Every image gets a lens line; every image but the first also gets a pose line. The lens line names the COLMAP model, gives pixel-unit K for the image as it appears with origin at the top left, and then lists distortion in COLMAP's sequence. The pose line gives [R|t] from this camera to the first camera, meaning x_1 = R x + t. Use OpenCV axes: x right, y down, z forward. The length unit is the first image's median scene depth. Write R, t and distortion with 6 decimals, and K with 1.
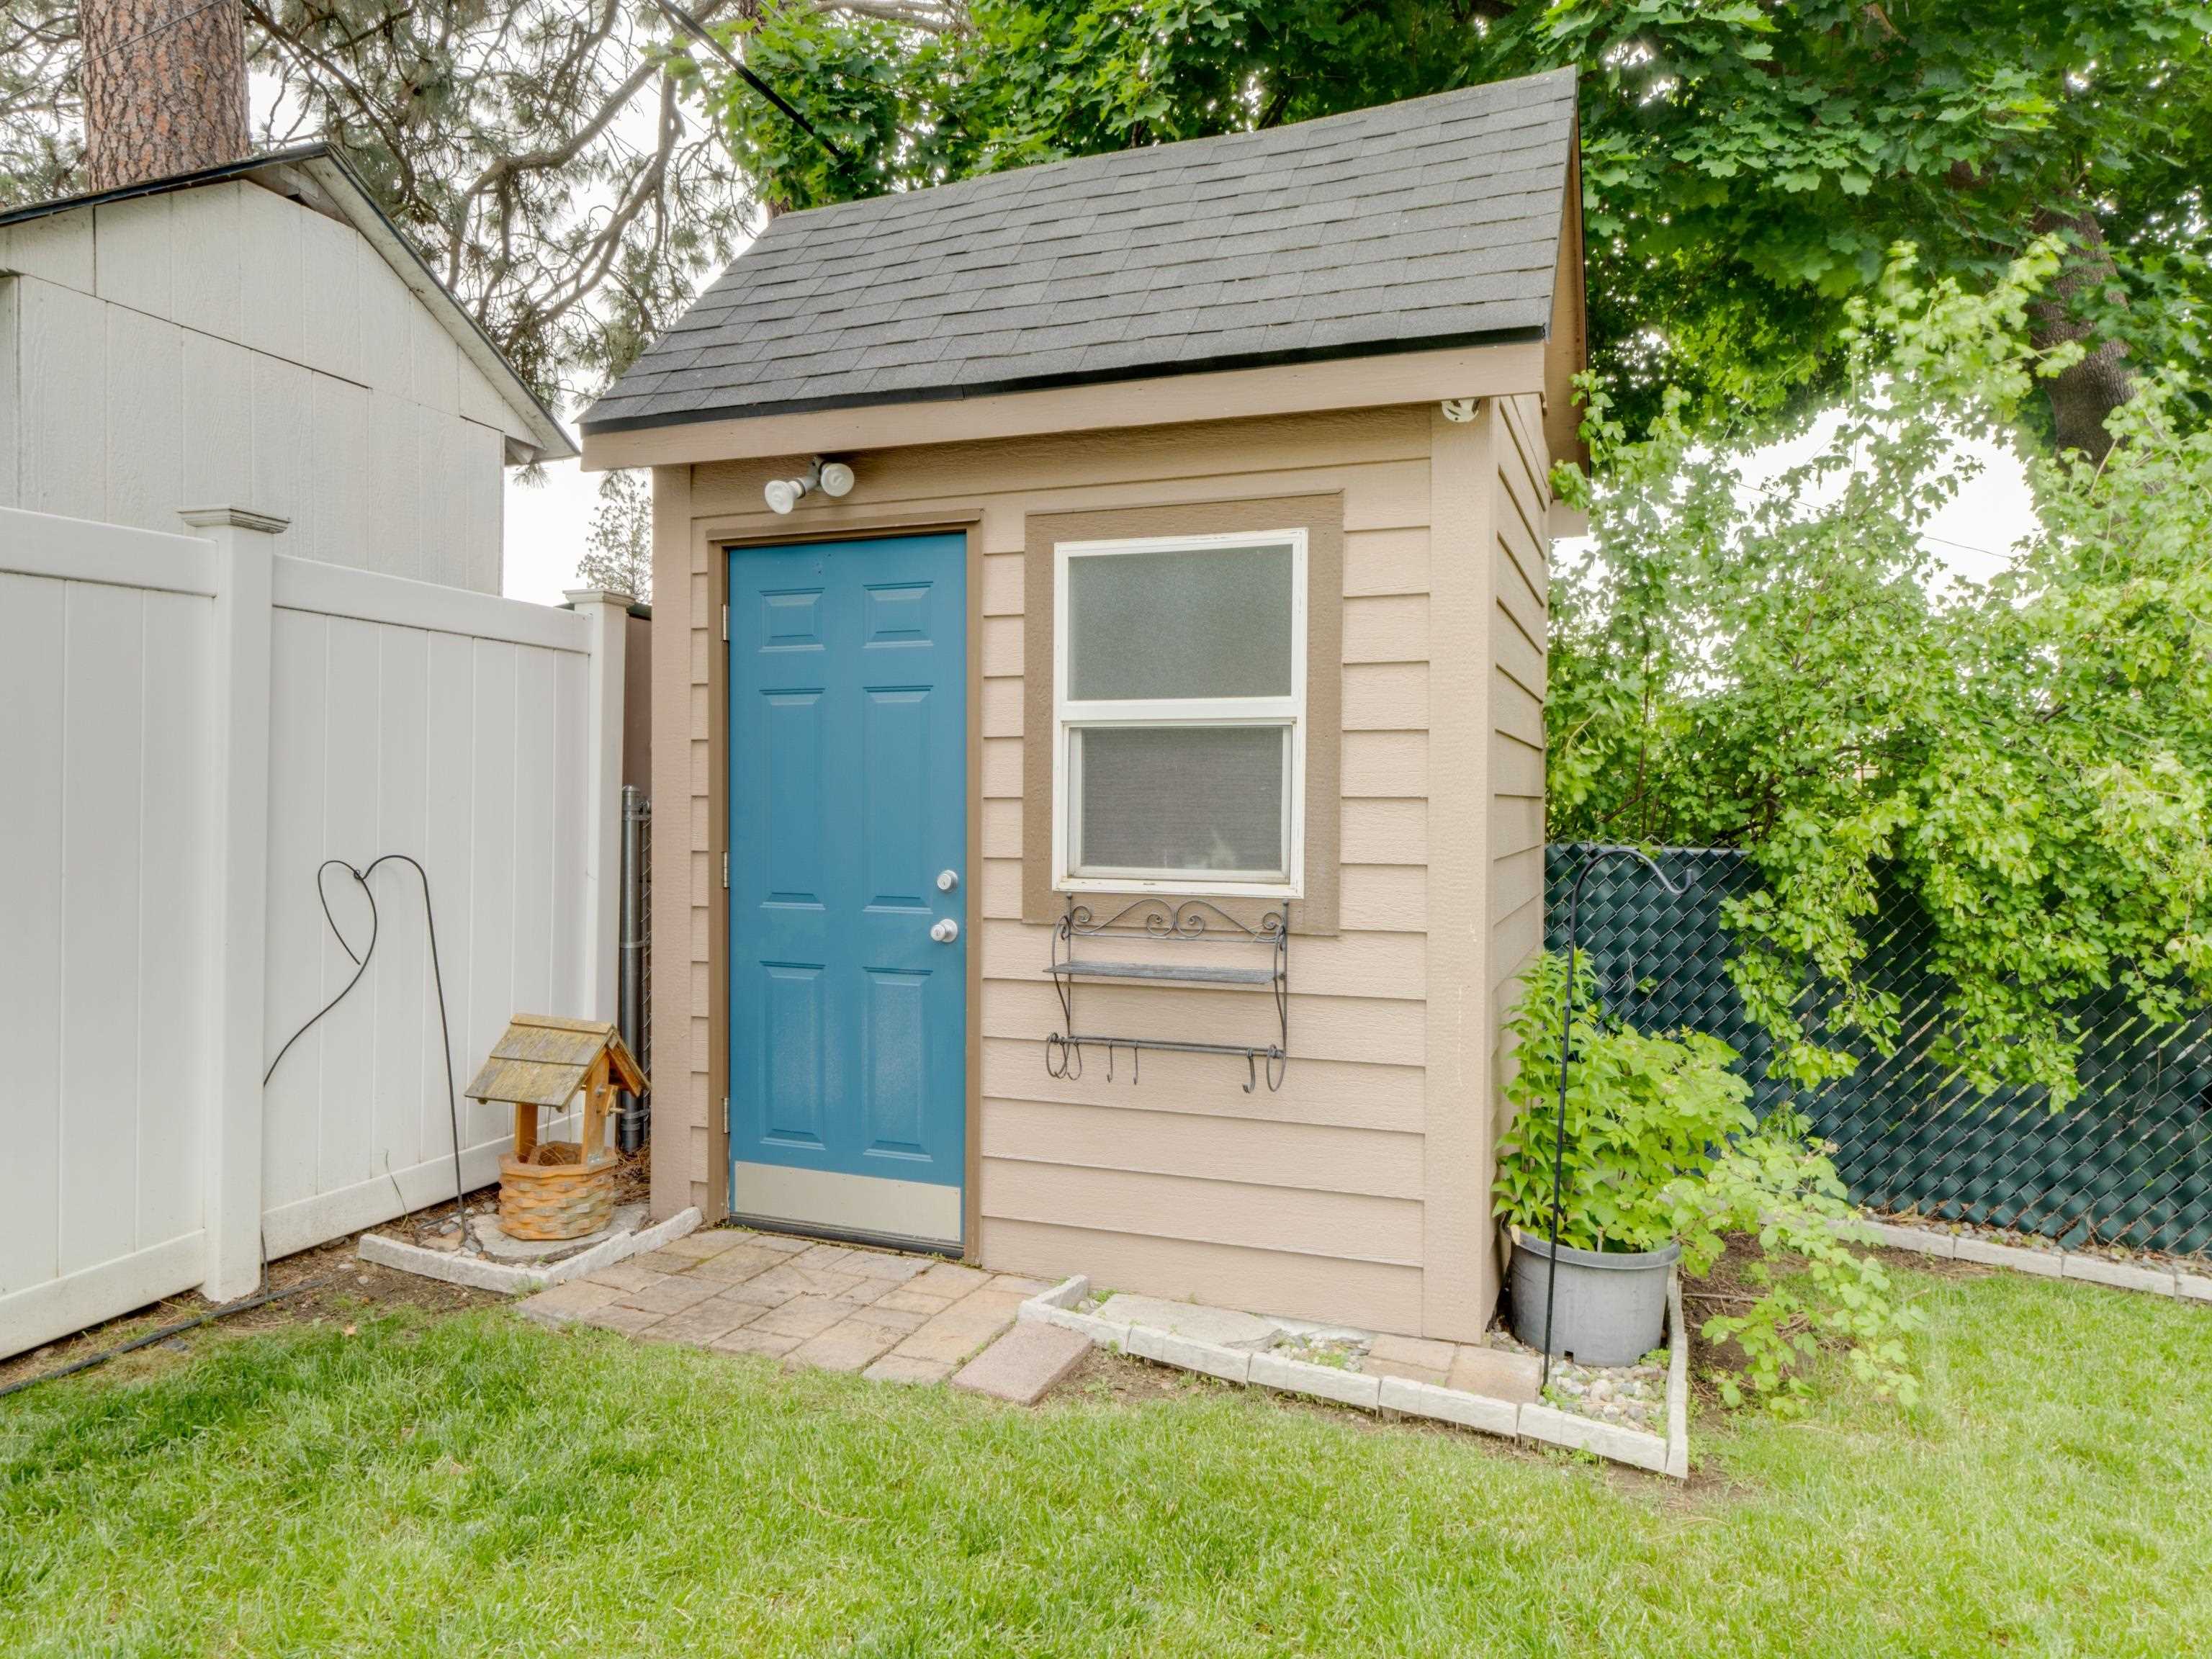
lens RADIAL K [[1406.6, 0, 1106.0], [0, 1406.6, 829.5], [0, 0, 1]] dist [-0.004219, -0.000753]
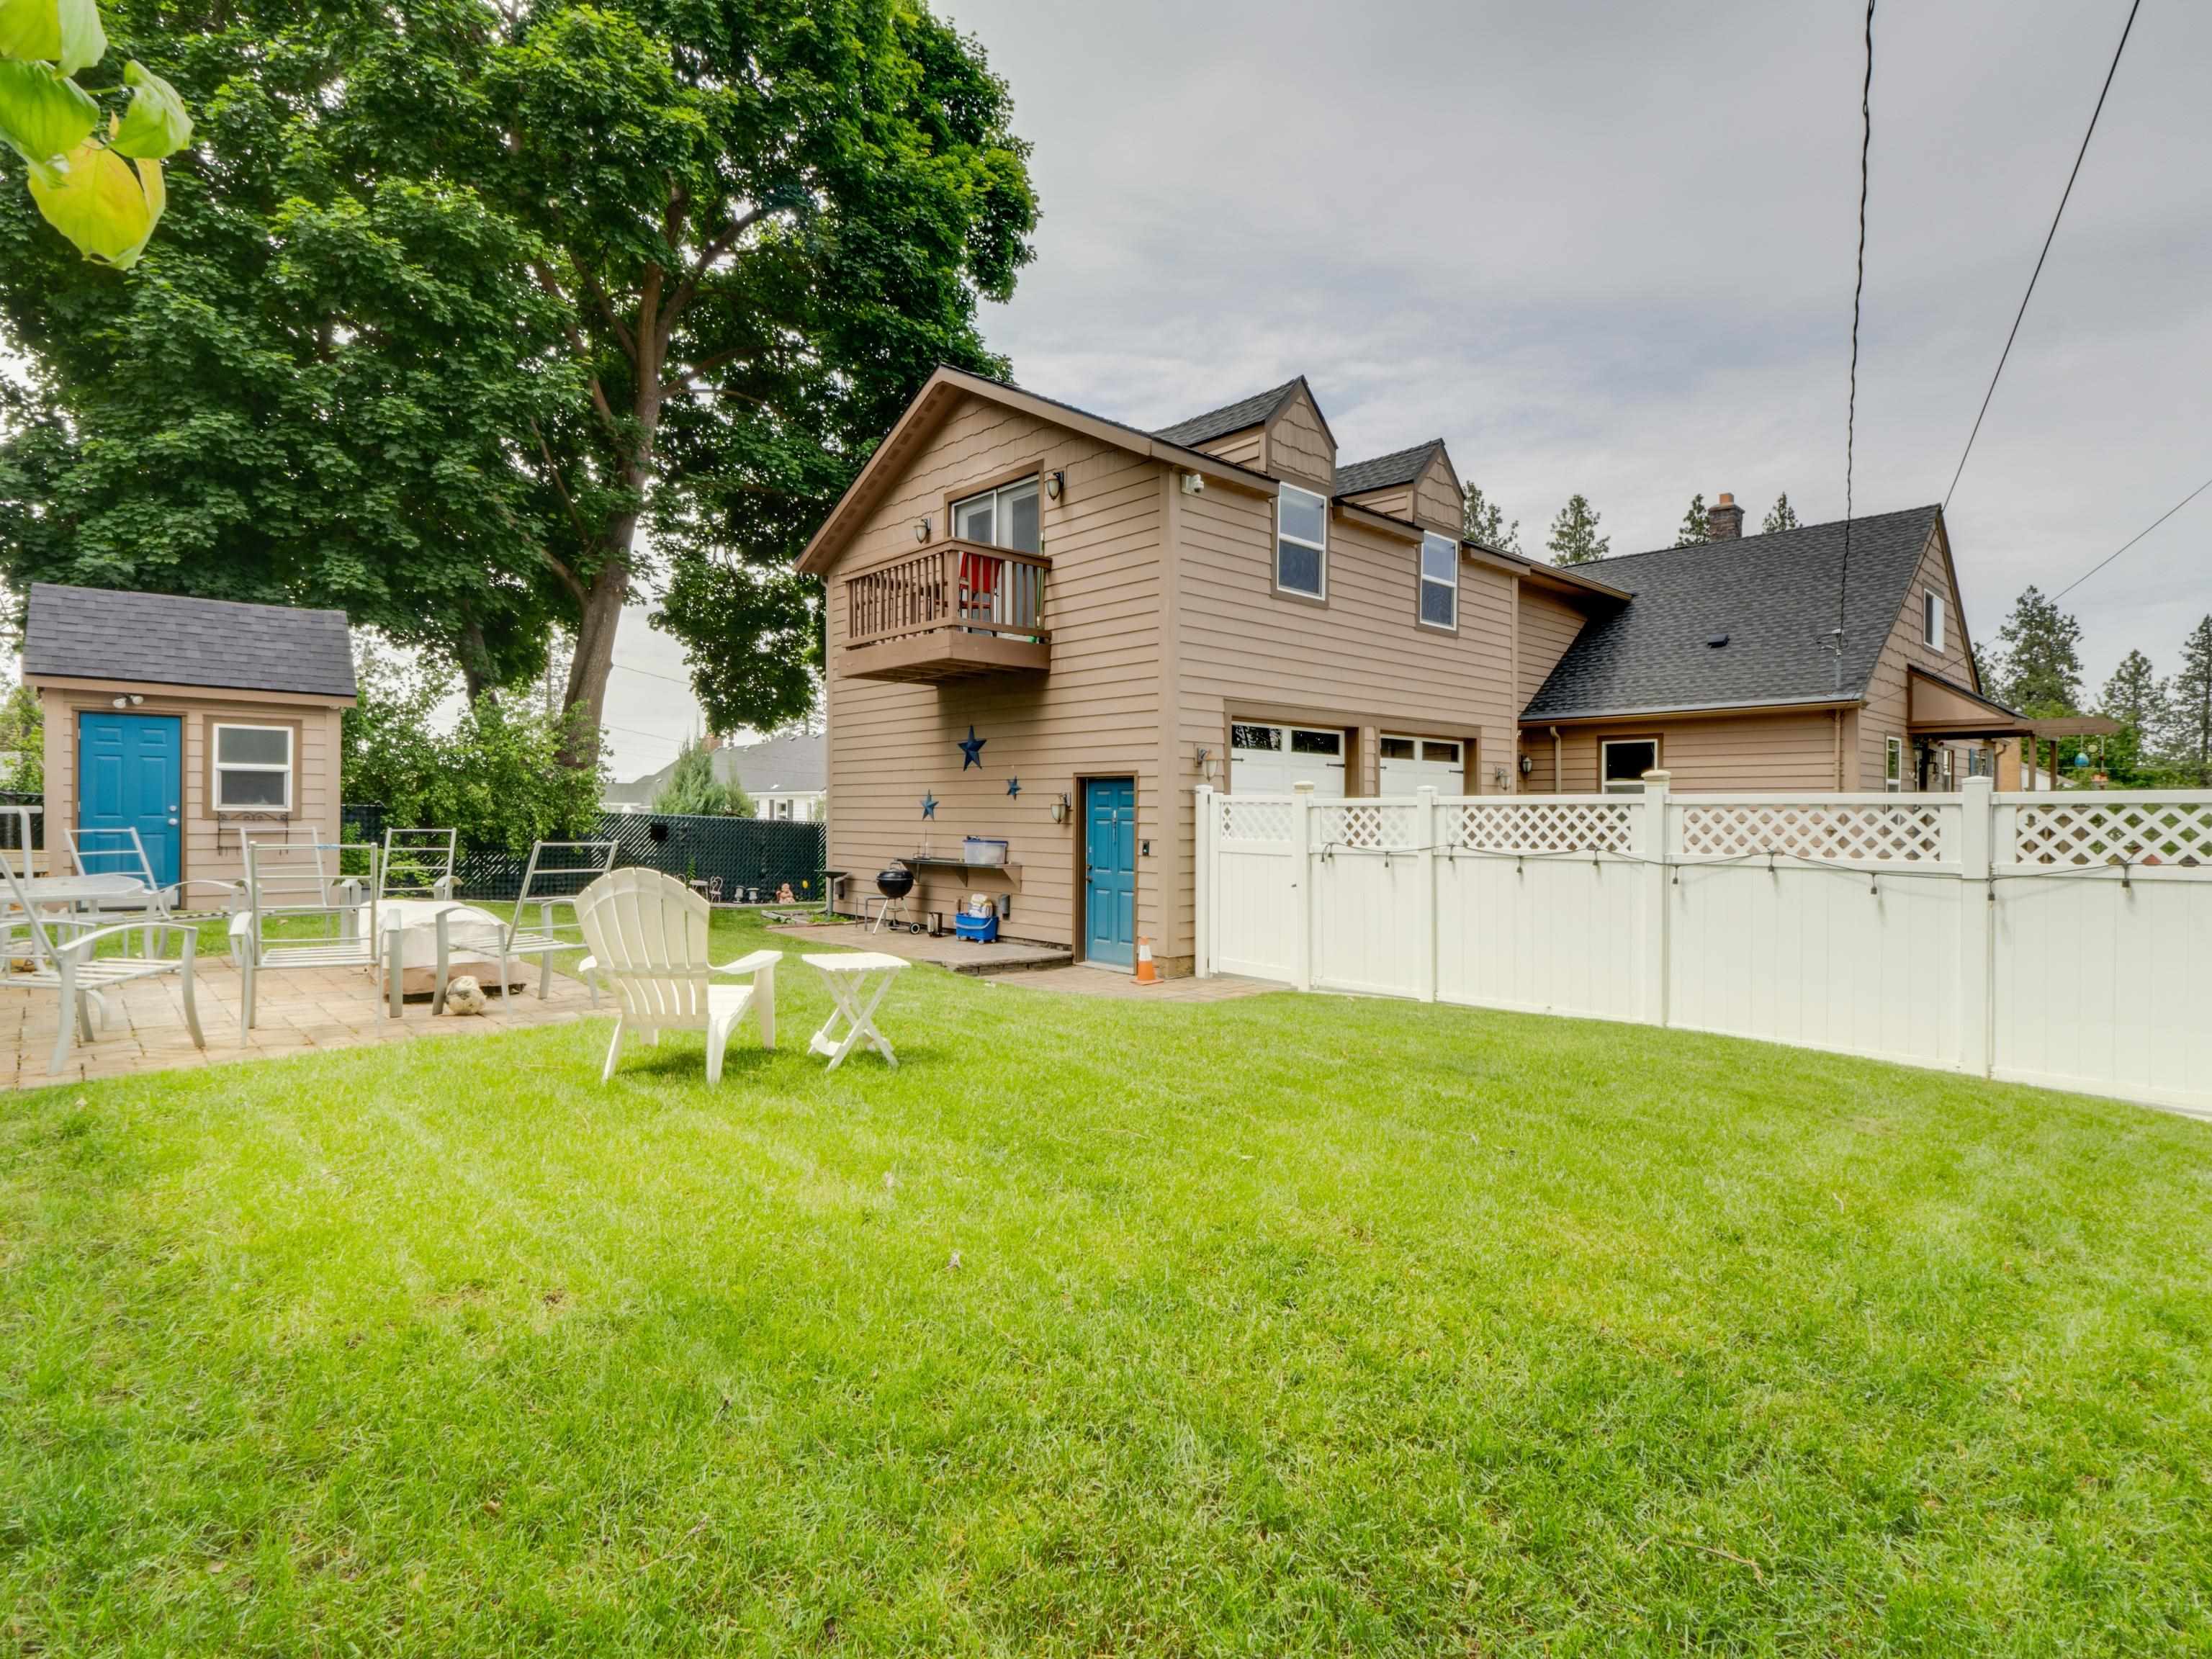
lens RADIAL K [[1107.3, 0, 1106.0], [0, 1107.3, 829.5], [0, 0, 1]] dist [-0.001793, -0.000377]
pose [[0.460257, -0.014725, 0.887664, -1.604764], [0.008519, 0.999890, 0.012170, 0.077519], [-0.887745, 0.001961, 0.460331, -2.601551]]
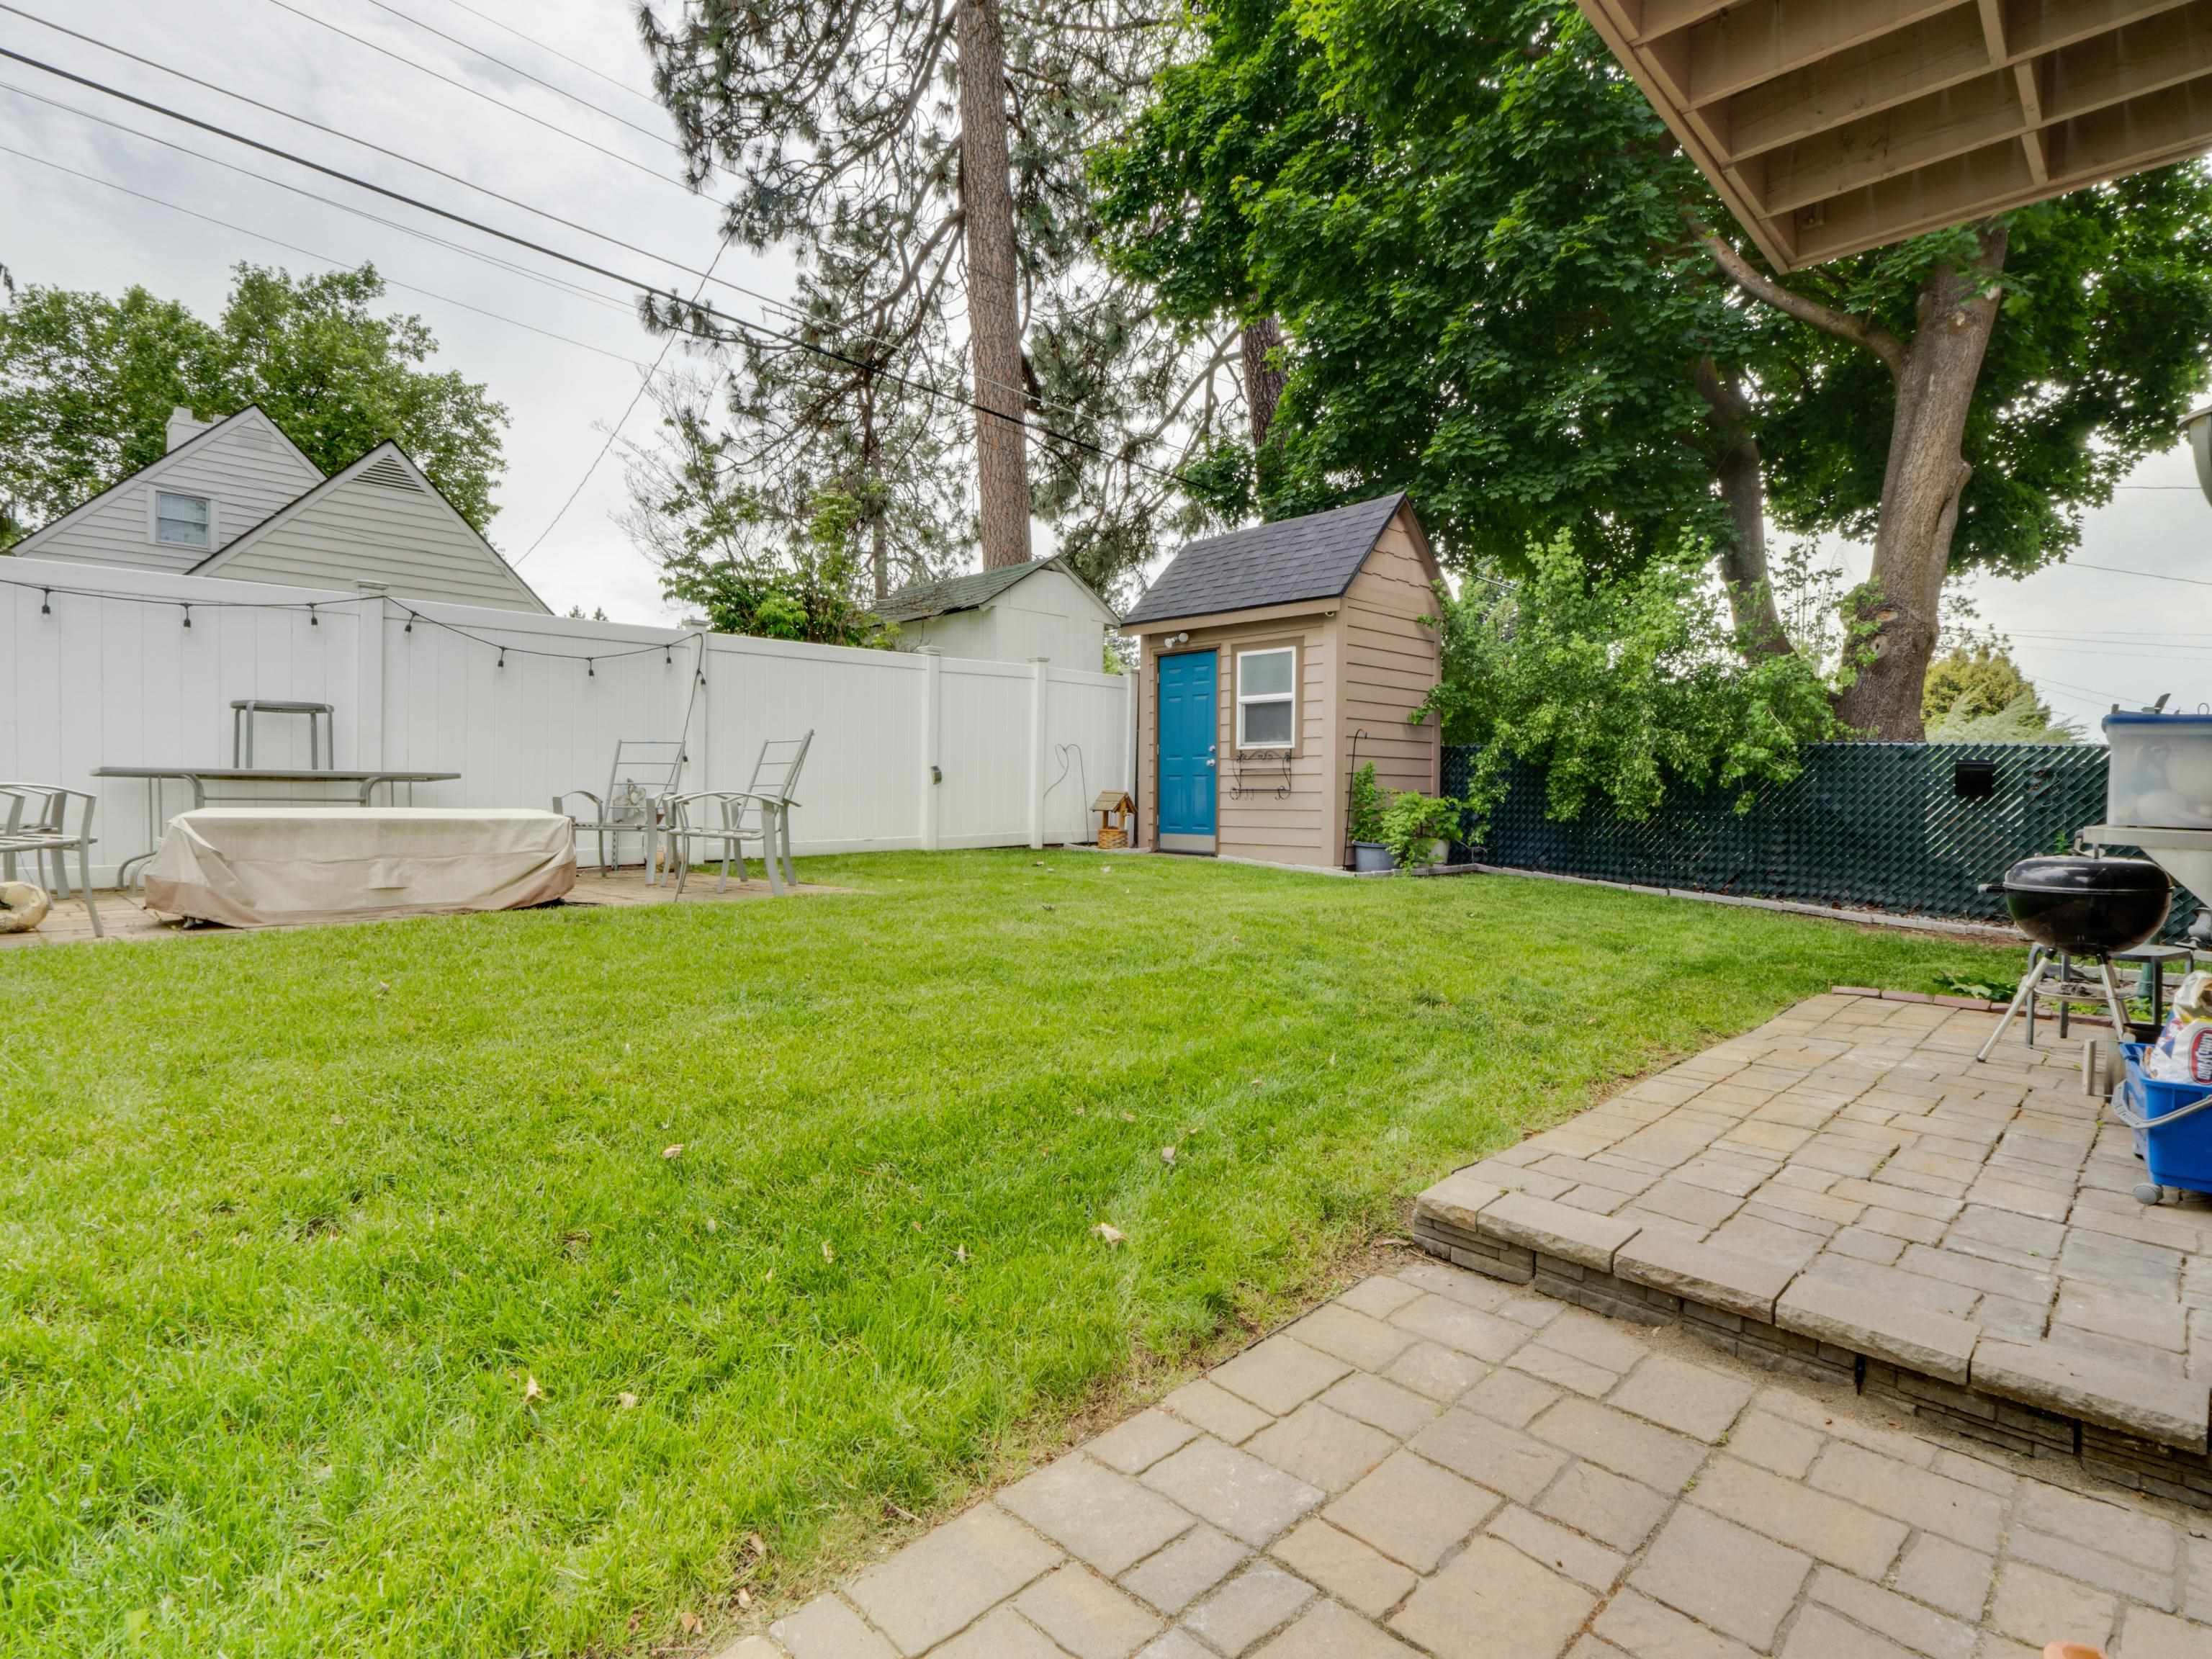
lens RADIAL K [[1107.3, 0, 1106.0], [0, 1107.3, 829.5], [0, 0, 1]] dist [-0.001793, -0.000377]
pose [[0.902607, 0.012552, -0.430284, 0.855662], [-0.008356, 0.999897, 0.011640, 0.211367], [0.430386, -0.006911, 0.902619, -1.649068]]
